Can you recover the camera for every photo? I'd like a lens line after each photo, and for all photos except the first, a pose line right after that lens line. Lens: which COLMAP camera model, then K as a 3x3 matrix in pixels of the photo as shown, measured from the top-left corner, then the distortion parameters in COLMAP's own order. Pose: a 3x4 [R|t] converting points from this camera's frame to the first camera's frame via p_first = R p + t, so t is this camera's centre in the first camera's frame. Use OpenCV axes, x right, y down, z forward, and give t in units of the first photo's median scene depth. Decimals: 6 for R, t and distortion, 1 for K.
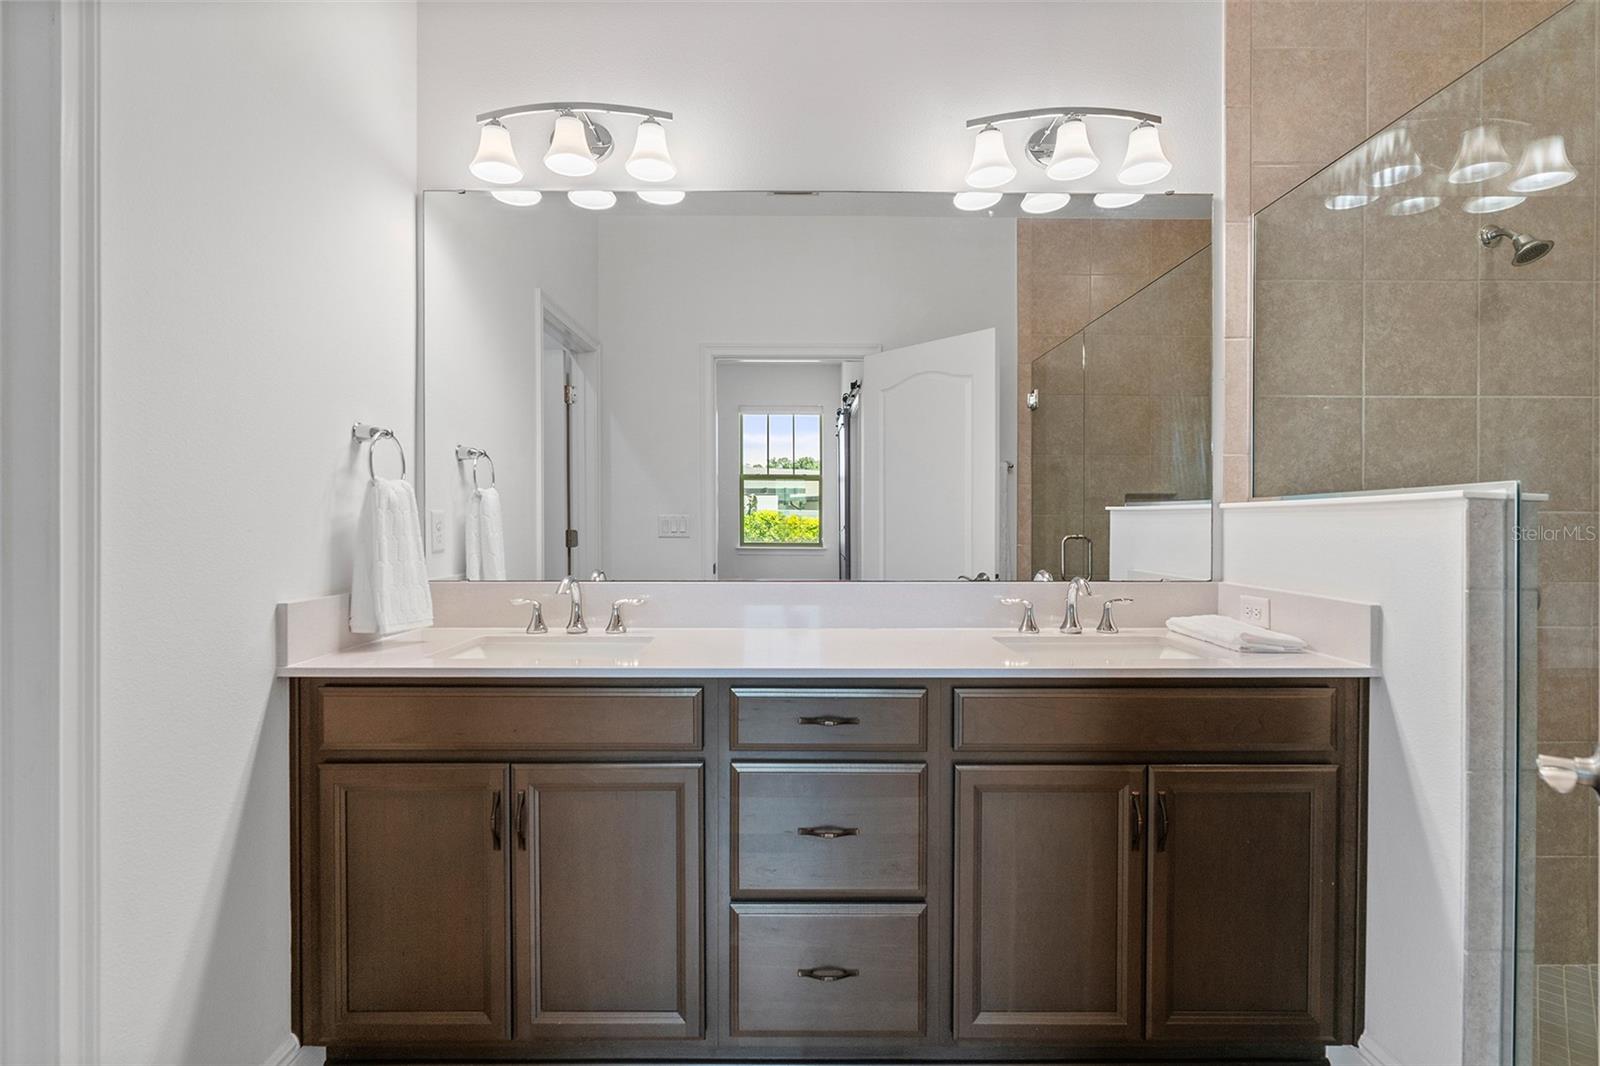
lens RADIAL K [[771.3, 0, 798.8], [0, 771.3, 530.5], [0, 0, 1]] dist [-0.006223, 0.001576]
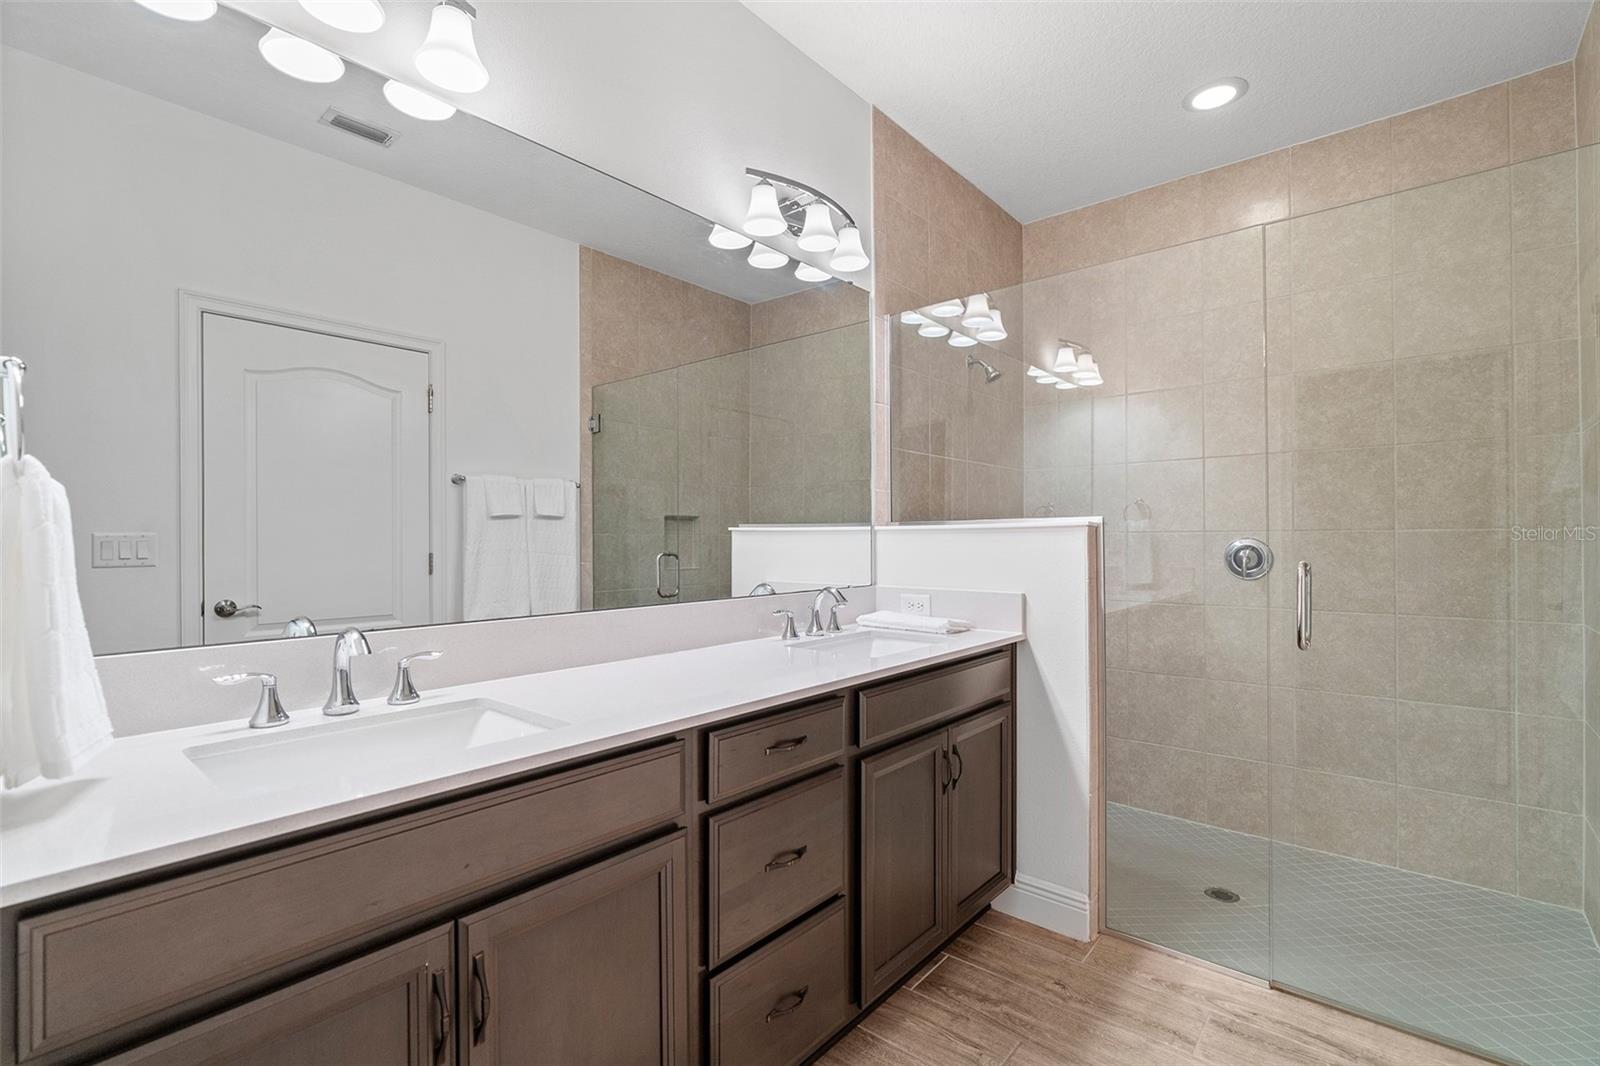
lens RADIAL K [[735.7, 0, 792.3], [0, 735.7, 533.7], [0, 0, 1]] dist [-0.001370, 0.000584]
pose [[0.645712, 0.001685, 0.763579, -0.512634], [0.013892, 0.999806, -0.013954, -0.006568], [-0.763455, 0.019618, 0.645563, 0.293906]]
